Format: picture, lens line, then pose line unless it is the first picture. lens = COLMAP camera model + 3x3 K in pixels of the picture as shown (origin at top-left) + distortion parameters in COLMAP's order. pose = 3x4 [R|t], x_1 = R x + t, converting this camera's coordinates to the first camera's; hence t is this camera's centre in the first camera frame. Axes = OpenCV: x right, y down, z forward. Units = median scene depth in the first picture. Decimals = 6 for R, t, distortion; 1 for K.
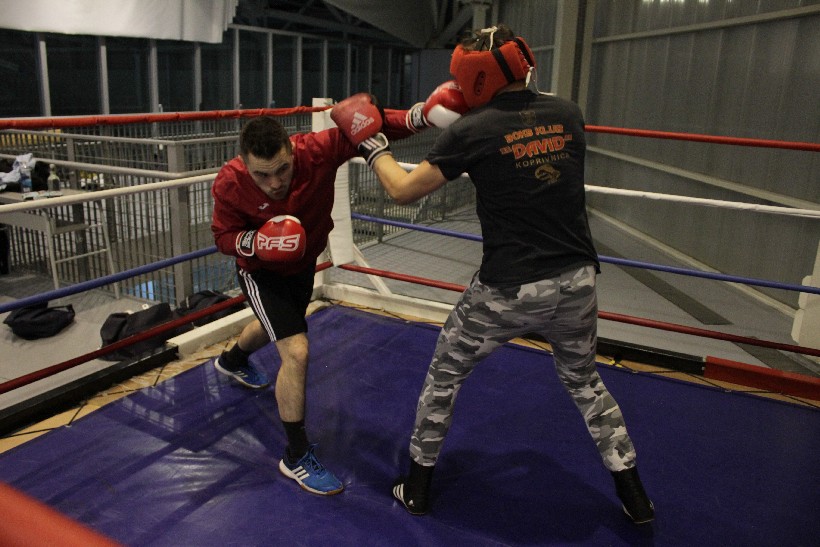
lens RADIAL K [[687.0, 0, 399.3], [0, 687.0, 275.4], [0, 0, 1]] dist [-0.166098, 0.153111]
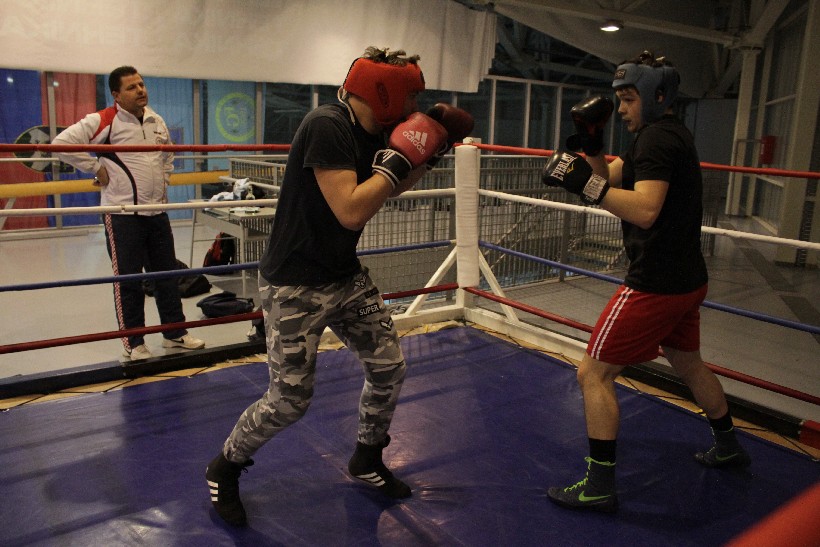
lens RADIAL K [[687.0, 0, 399.3], [0, 687.0, 275.4], [0, 0, 1]] dist [-0.166098, 0.153111]
pose [[0.901881, 0.083265, -0.423884, 0.257362], [-0.114006, 0.992337, -0.047637, 0.027192], [0.416669, 0.091289, 0.904463, -0.032180]]
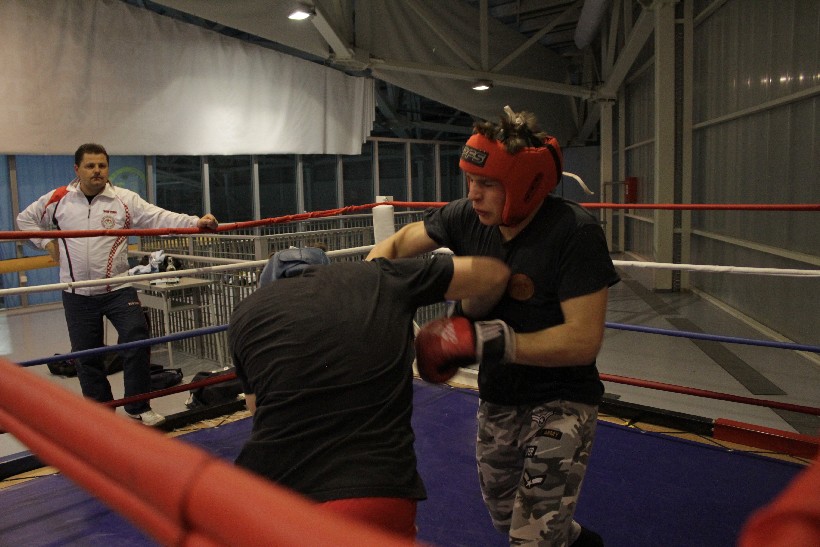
lens RADIAL K [[687.0, 0, 399.3], [0, 687.0, 275.4], [0, 0, 1]] dist [-0.166098, 0.153111]
pose [[0.964762, -0.029876, -0.261421, 0.208142], [-0.009072, 0.989166, -0.146524, 0.046654], [0.262966, 0.143732, 0.954039, -0.101286]]
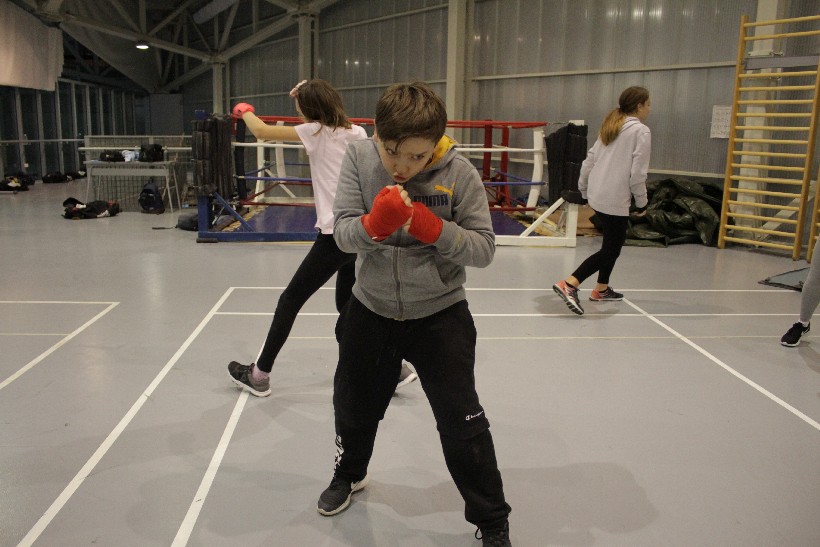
lens RADIAL K [[687.0, 0, 399.3], [0, 687.0, 275.4], [0, 0, 1]] dist [-0.166098, 0.153111]
pose [[0.857023, -0.124732, 0.499954, -0.911442], [0.151208, 0.988422, -0.012603, 0.374579], [-0.492593, 0.086398, 0.865961, -1.207314]]
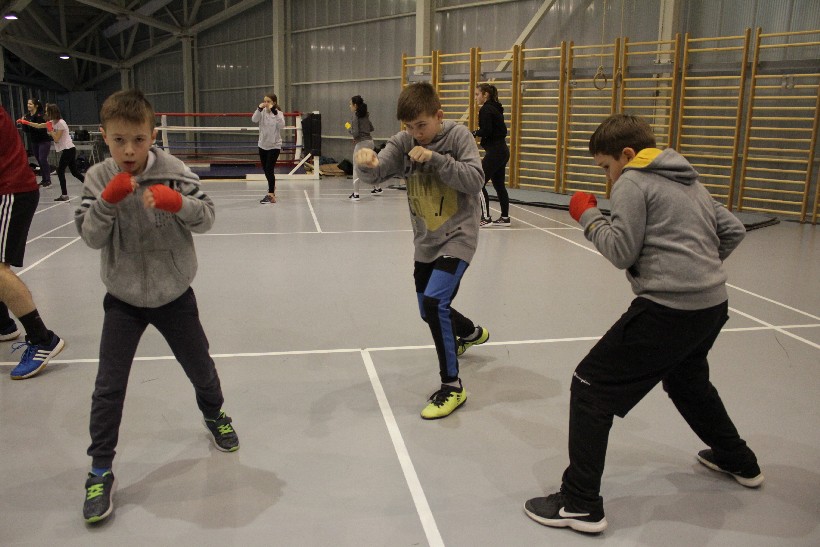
lens RADIAL K [[679.1, 0, 402.4], [0, 679.1, 275.9], [0, 0, 1]] dist [-0.153939, 0.125211]
pose [[0.785300, -0.163735, 0.597072, -1.290668], [0.182598, 0.982750, 0.029337, 0.735170], [-0.591576, 0.085986, 0.801651, -2.540553]]
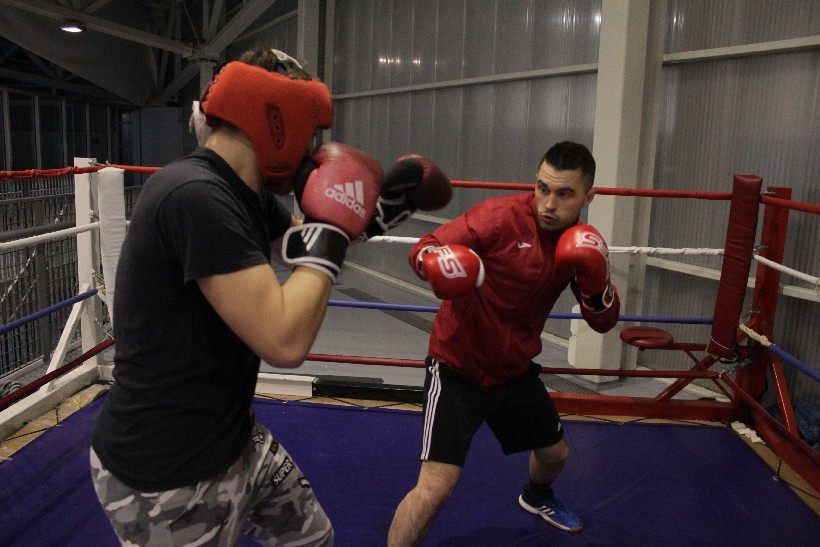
lens RADIAL K [[687.0, 0, 399.3], [0, 687.0, 275.4], [0, 0, 1]] dist [-0.166098, 0.153111]
pose [[0.915848, -0.074468, 0.394560, -0.086948], [0.106302, 0.992557, -0.059416, -0.010022], [-0.387199, 0.096359, 0.916947, 0.046466]]
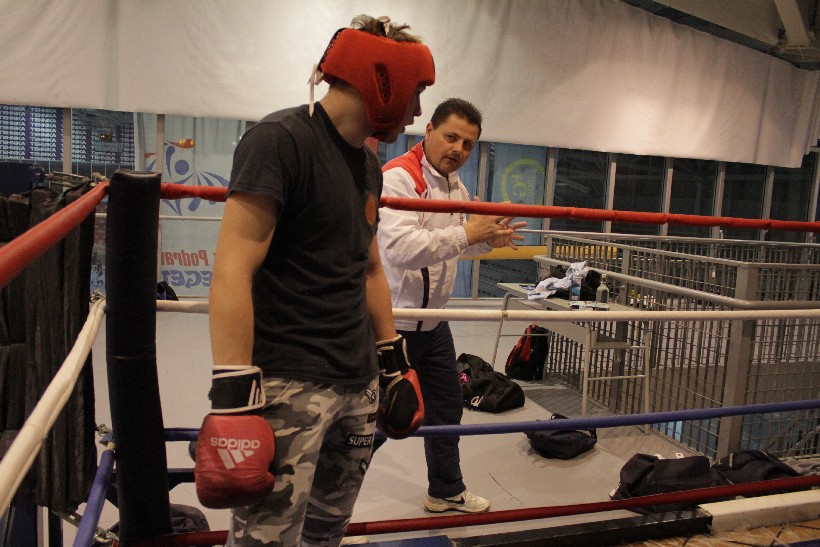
lens RADIAL K [[679.1, 0, 402.4], [0, 679.1, 275.9], [0, 0, 1]] dist [-0.153939, 0.125211]
pose [[0.714431, 0.088997, -0.694023, -0.066662], [-0.217014, 0.971150, -0.098861, -0.010205], [0.665201, 0.221242, 0.713133, 0.127684]]
